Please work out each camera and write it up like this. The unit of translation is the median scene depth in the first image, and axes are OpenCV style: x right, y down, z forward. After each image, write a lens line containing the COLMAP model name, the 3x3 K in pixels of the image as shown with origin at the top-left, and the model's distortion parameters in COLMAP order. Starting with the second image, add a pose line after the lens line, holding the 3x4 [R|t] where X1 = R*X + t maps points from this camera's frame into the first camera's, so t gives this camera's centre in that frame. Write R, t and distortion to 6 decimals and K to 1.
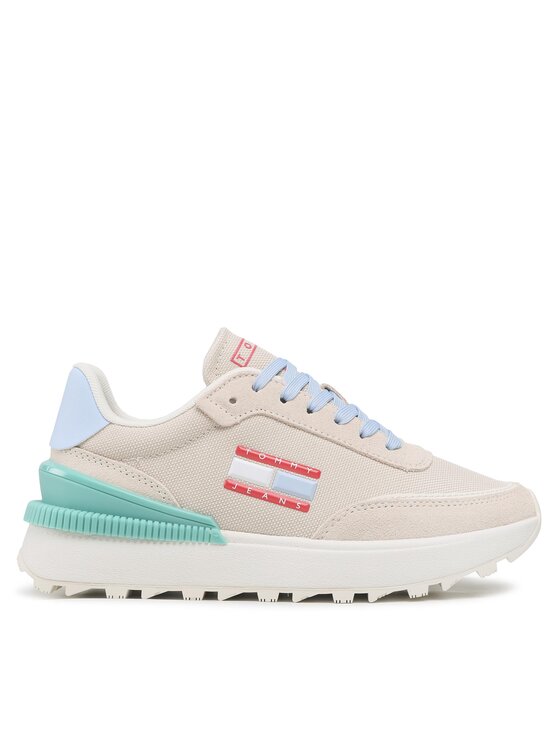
lens RADIAL K [[1259.7, 0, 279.8], [0, 1259.7, 373.0], [0, 0, 1]] dist [-0.001274, 0.000000]
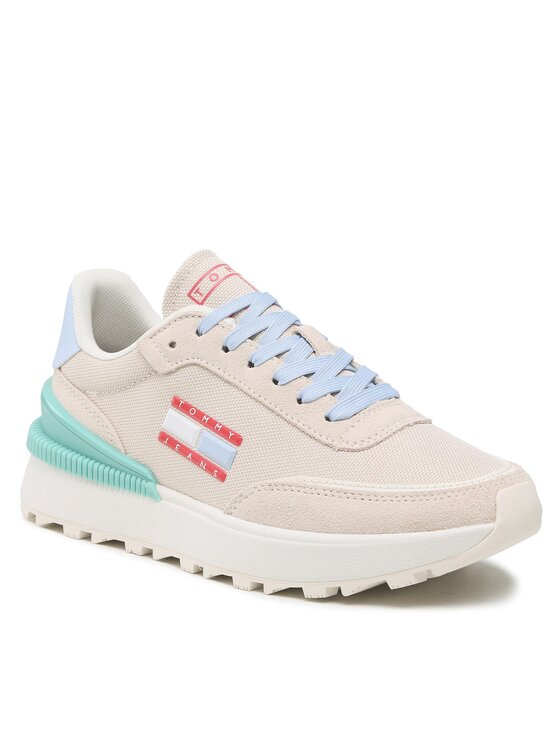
lens RADIAL K [[2204.7, 0, 280.0], [0, 2204.7, 373.0], [0, 0, 1]] dist [-0.119932, 0.000000]
pose [[0.803523, 0.126534, -0.581670, 0.934562], [0.002262, 0.976491, 0.215547, -0.294767], [0.595269, -0.174513, 0.784347, -0.175706]]
